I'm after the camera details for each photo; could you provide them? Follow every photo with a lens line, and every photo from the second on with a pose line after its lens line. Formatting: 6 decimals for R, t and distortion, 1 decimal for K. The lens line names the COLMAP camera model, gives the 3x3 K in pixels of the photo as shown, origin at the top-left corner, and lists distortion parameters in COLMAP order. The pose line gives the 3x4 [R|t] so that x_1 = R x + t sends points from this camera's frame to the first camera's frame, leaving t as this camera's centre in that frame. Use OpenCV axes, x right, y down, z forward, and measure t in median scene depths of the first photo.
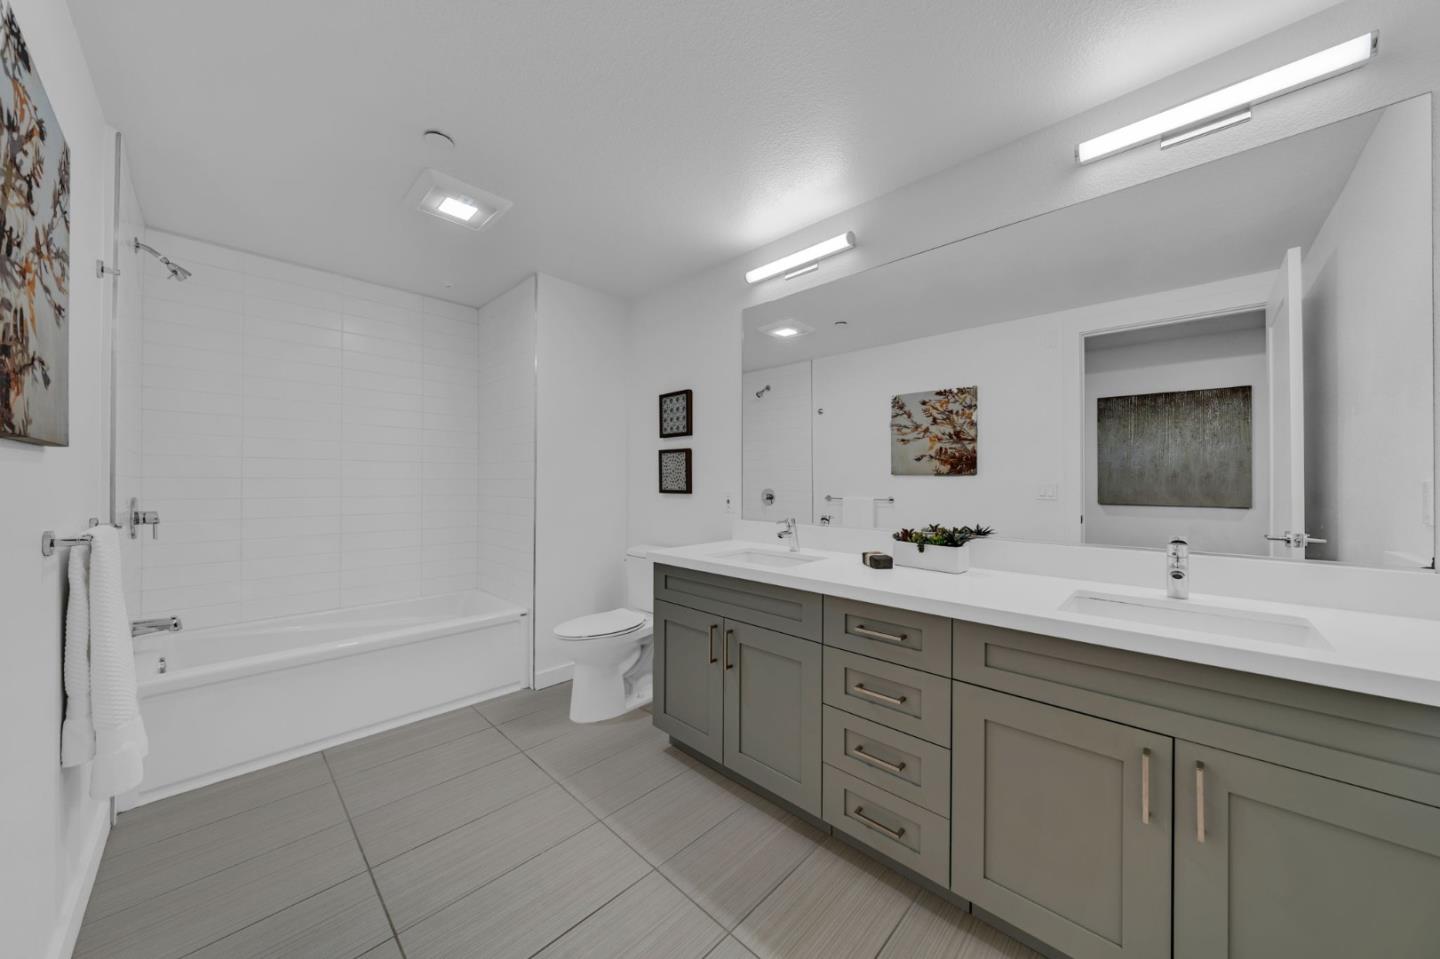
lens RADIAL K [[505.6, 0, 740.2], [0, 505.6, 488.7], [0, 0, 1]] dist [-0.002958, -0.000103]
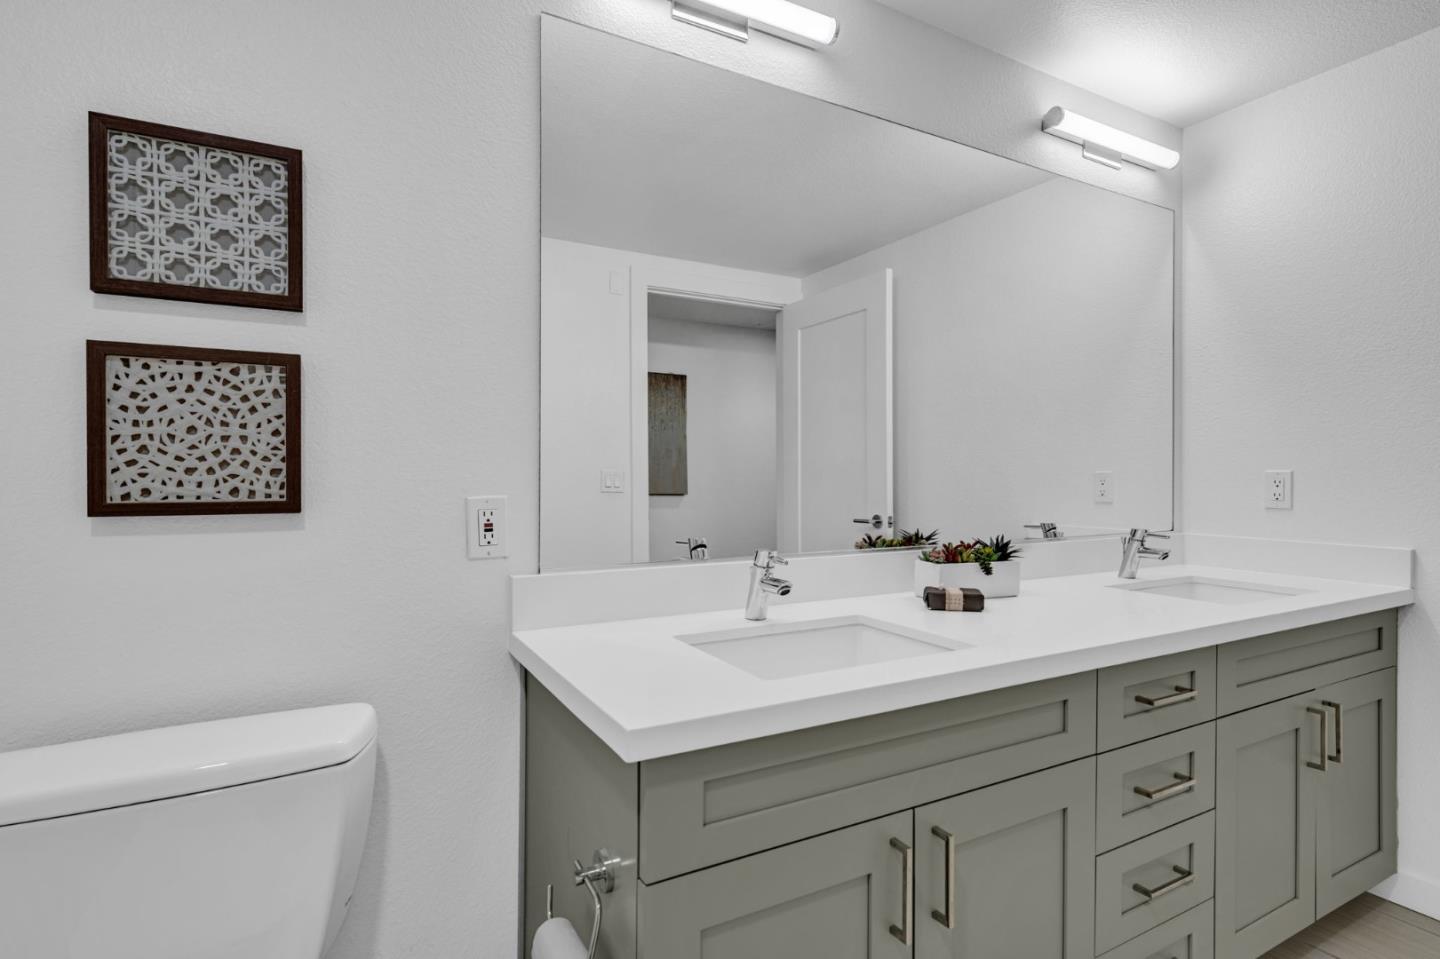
lens RADIAL K [[701.2, 0, 717.4], [0, 701.2, 471.3], [0, 0, 1]] dist [-0.025059, -0.000798]
pose [[0.289032, -0.002858, 0.957315, -0.393969], [0.007518, 0.999971, 0.000715, -0.011705], [-0.957290, 0.006990, 0.289045, 0.634626]]
